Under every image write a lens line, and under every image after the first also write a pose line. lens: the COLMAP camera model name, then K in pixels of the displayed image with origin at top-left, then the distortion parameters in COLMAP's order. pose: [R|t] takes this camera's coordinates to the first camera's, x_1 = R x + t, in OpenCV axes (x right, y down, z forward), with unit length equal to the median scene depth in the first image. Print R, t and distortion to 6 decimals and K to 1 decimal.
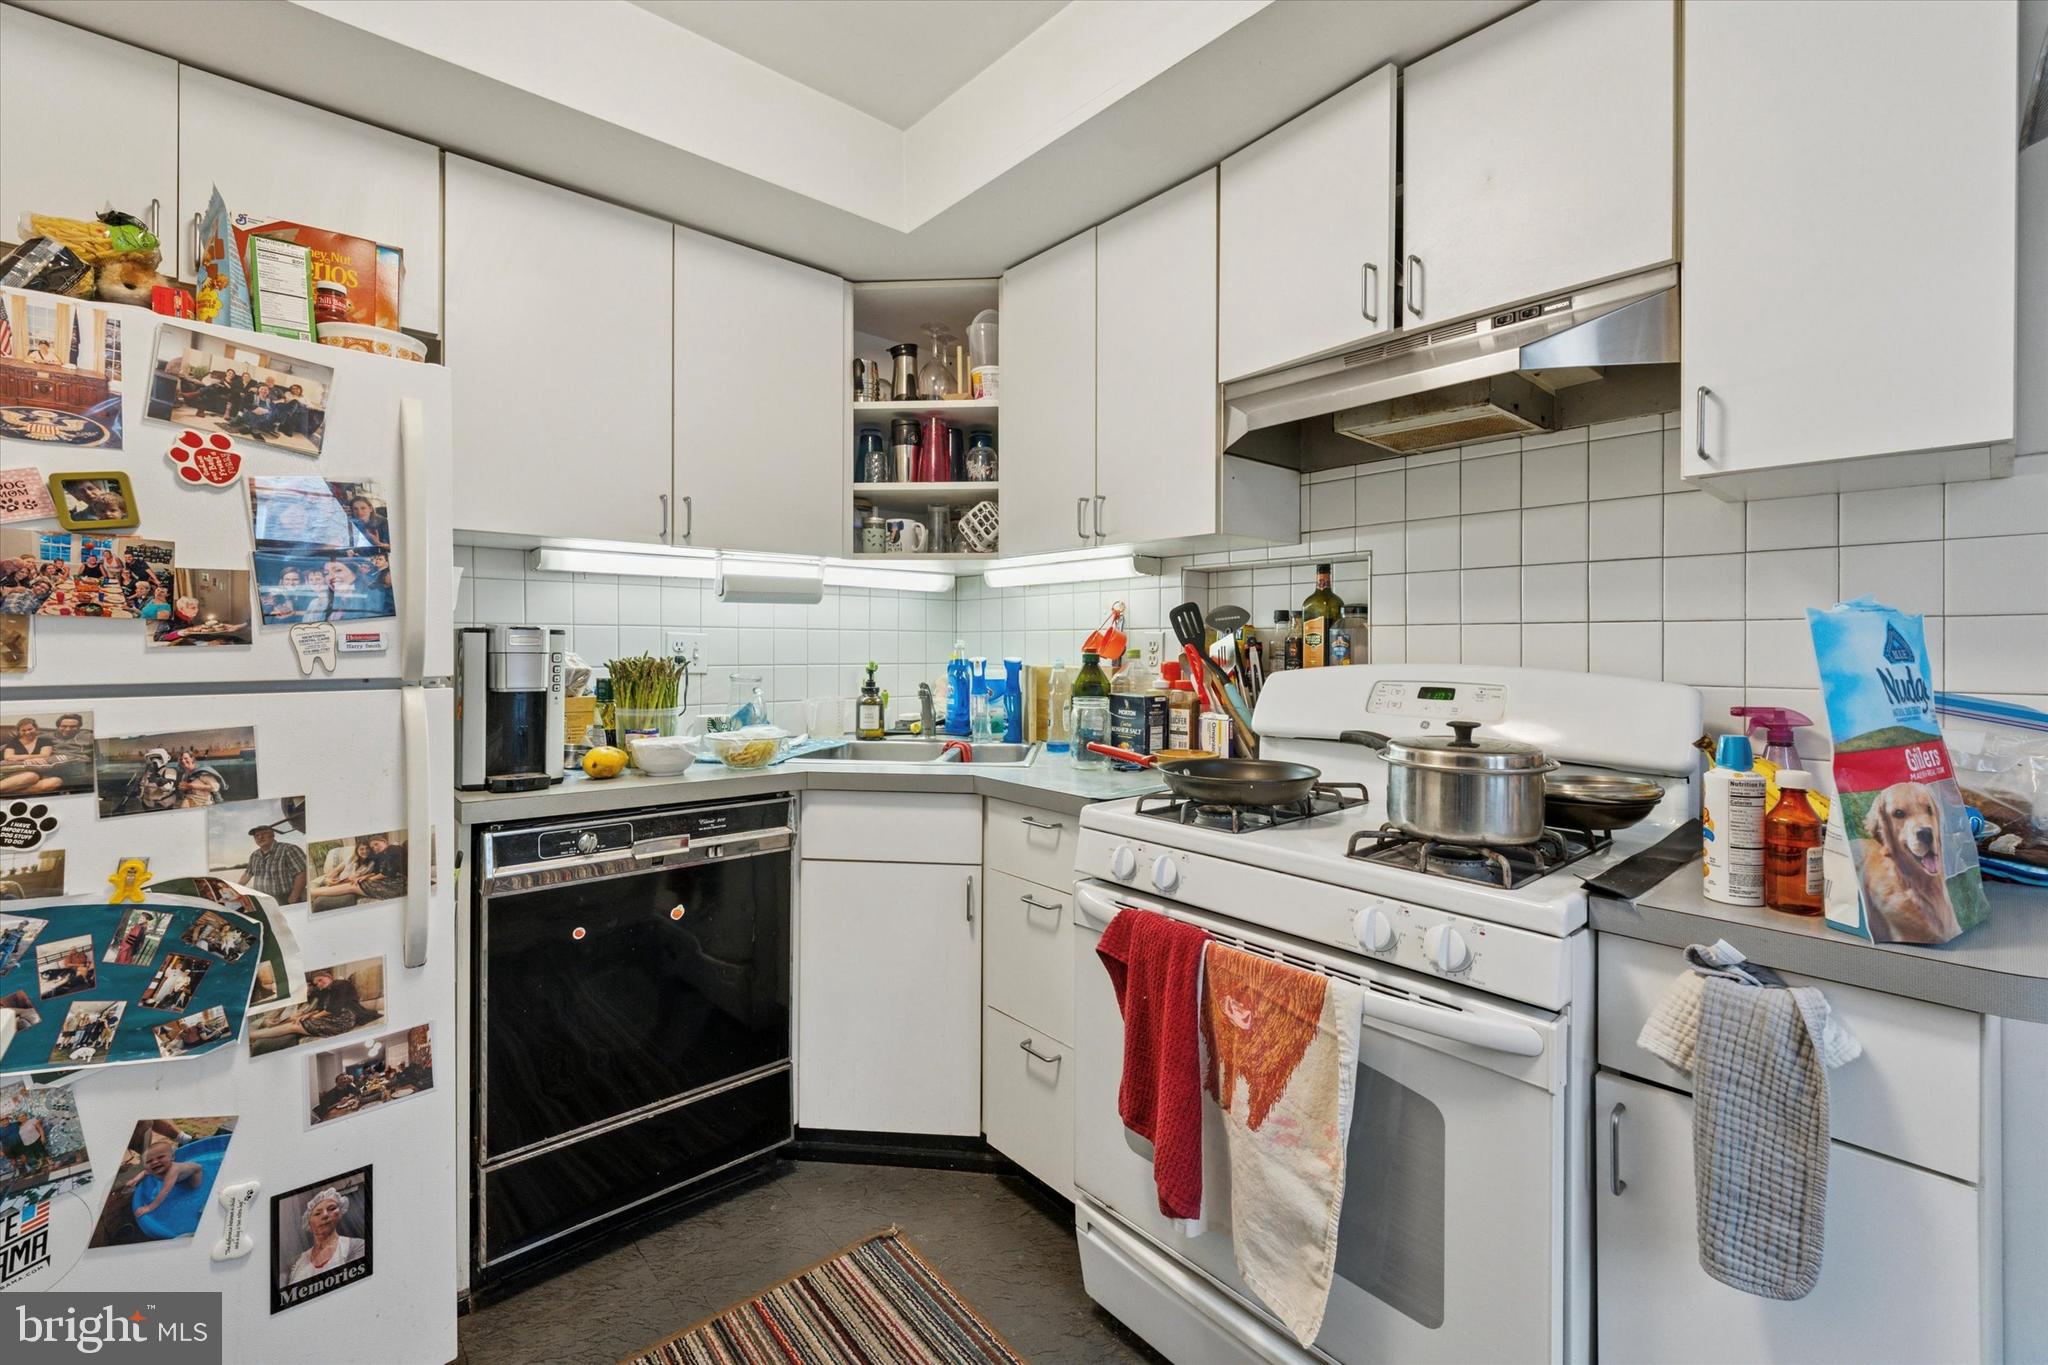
lens RADIAL K [[857.9, 0, 1011.5], [0, 857.9, 647.5], [0, 0, 1]] dist [-0.001532, -0.000639]
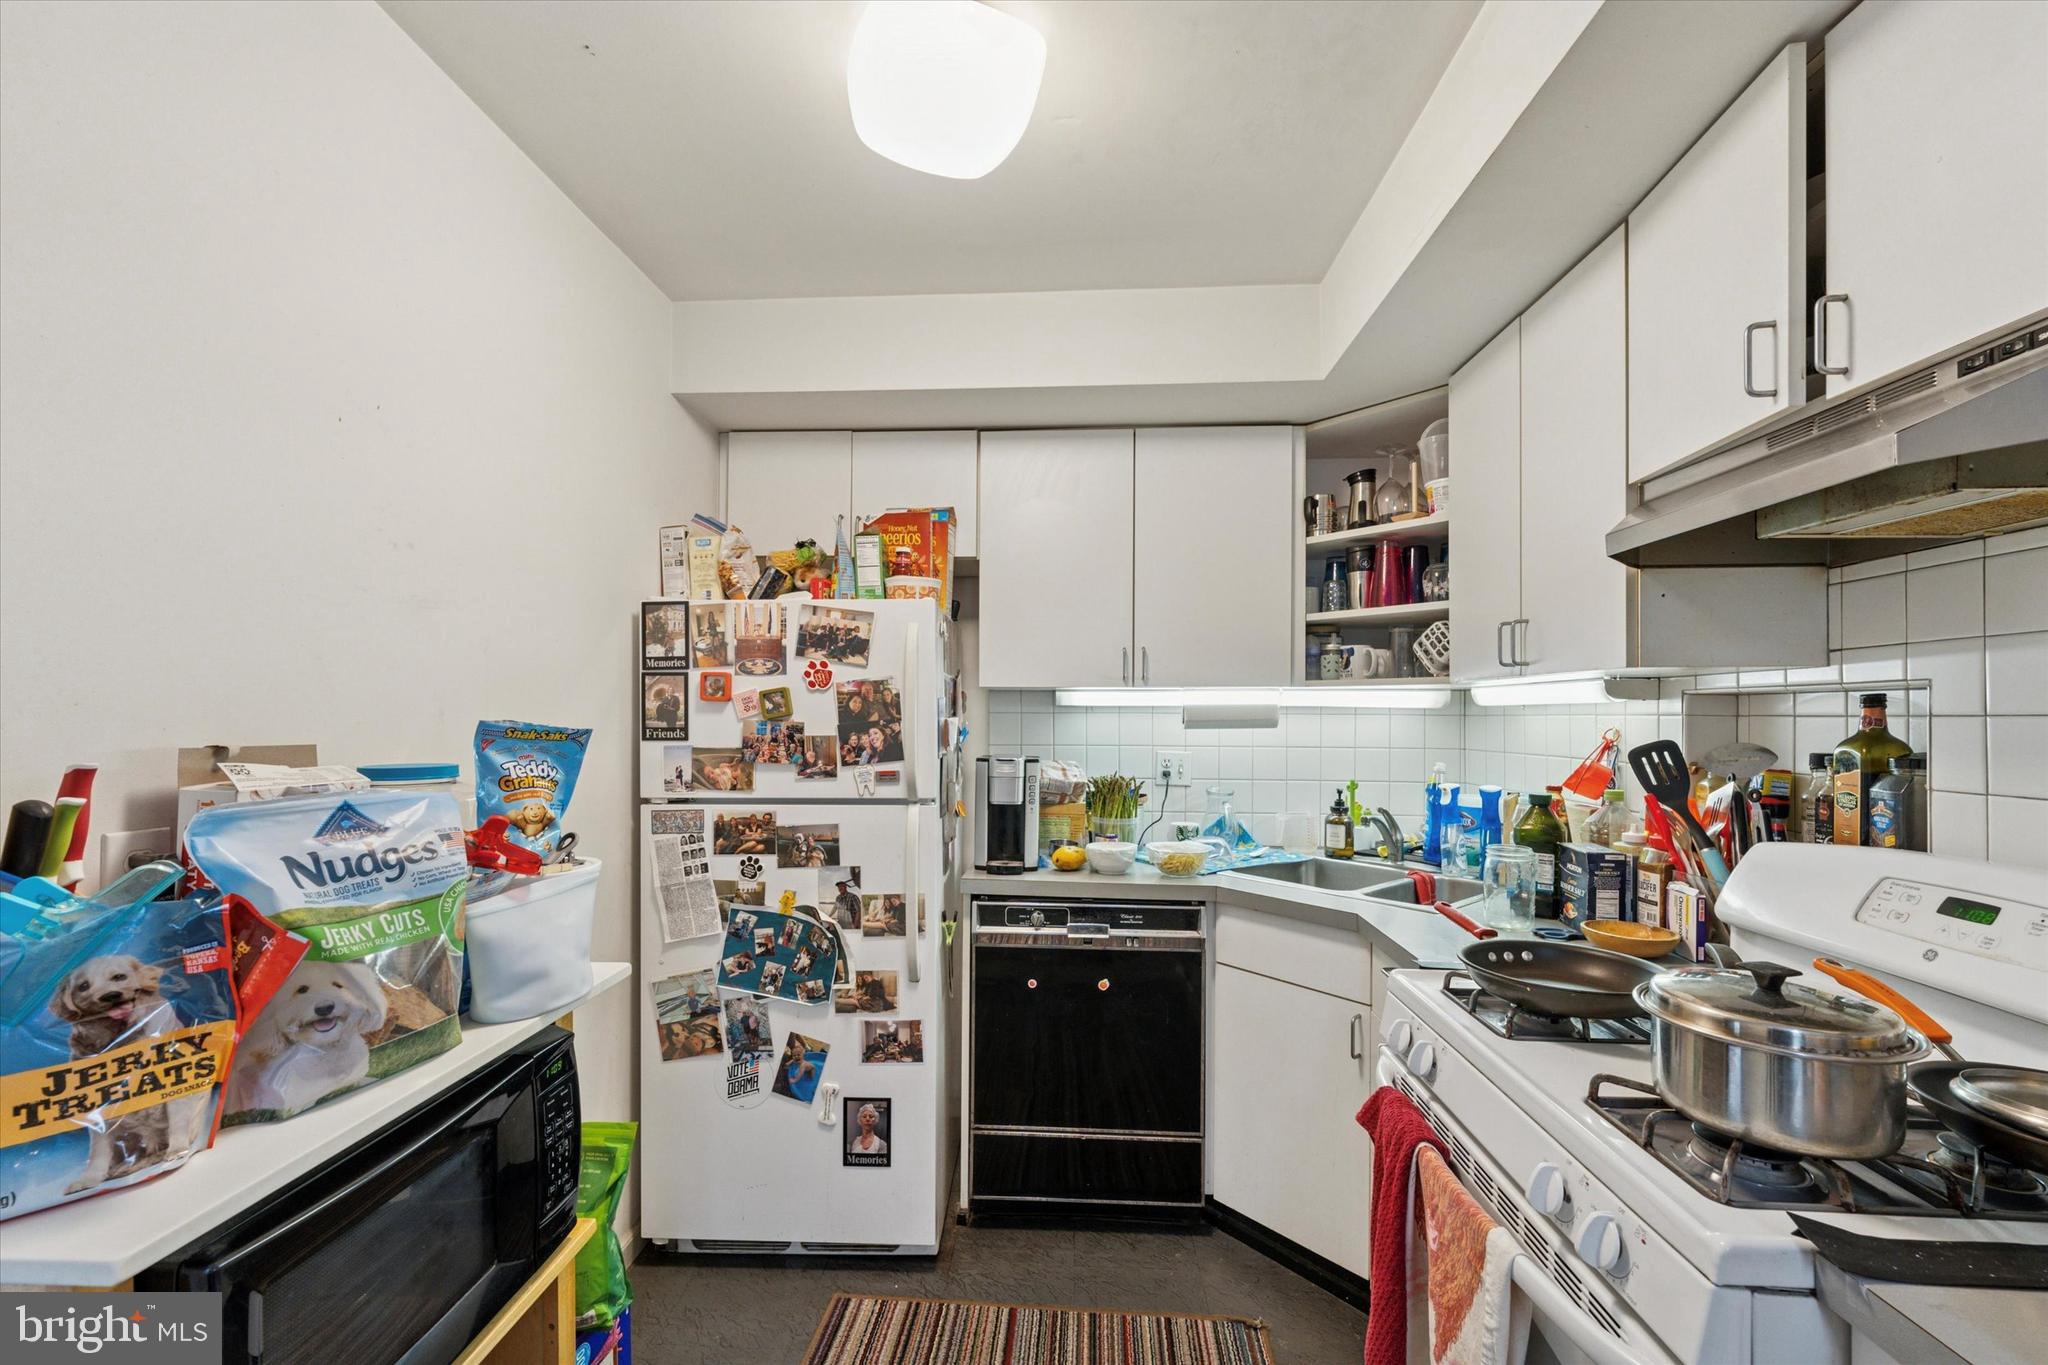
lens RADIAL K [[844.5, 0, 1023.4], [0, 844.5, 709.9], [0, 0, 1]] dist [0.000476, -0.000213]
pose [[0.710719, -0.003734, -0.703467, 0.561811], [-0.003421, 0.999956, -0.008764, -0.119210], [0.703468, 0.008635, 0.710674, 0.033252]]
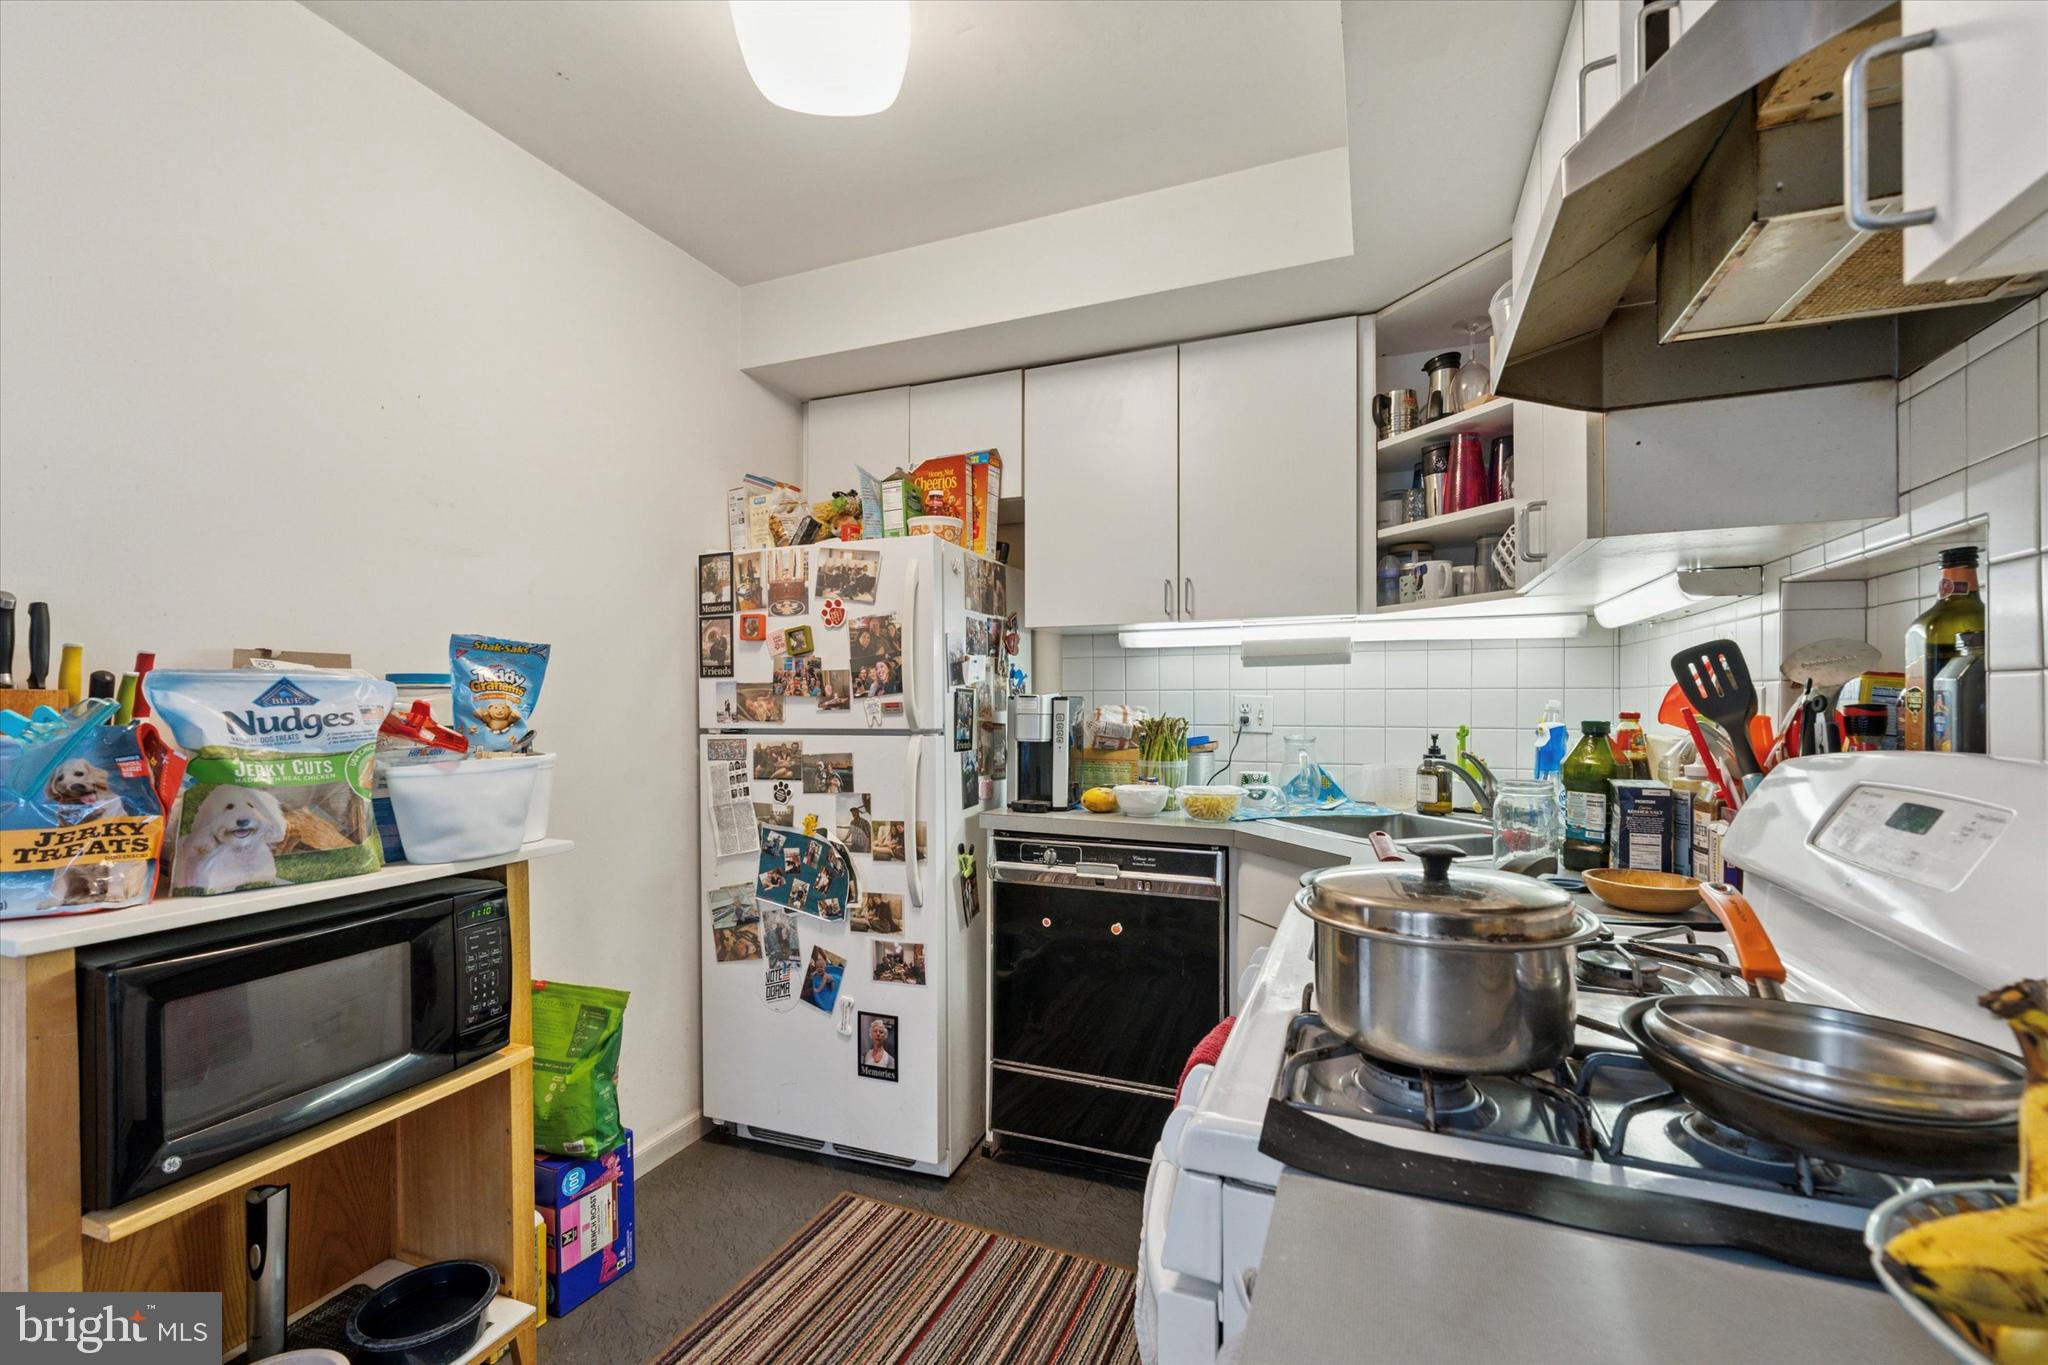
lens RADIAL K [[874.7, 0, 1017.6], [0, 874.7, 700.4], [0, 0, 1]] dist [-0.000288, -0.000354]
pose [[0.440752, -0.004886, -0.897616, 0.912606], [0.002464, 0.999988, -0.004234, -0.012617], [0.897626, -0.000346, 0.440758, 0.453327]]
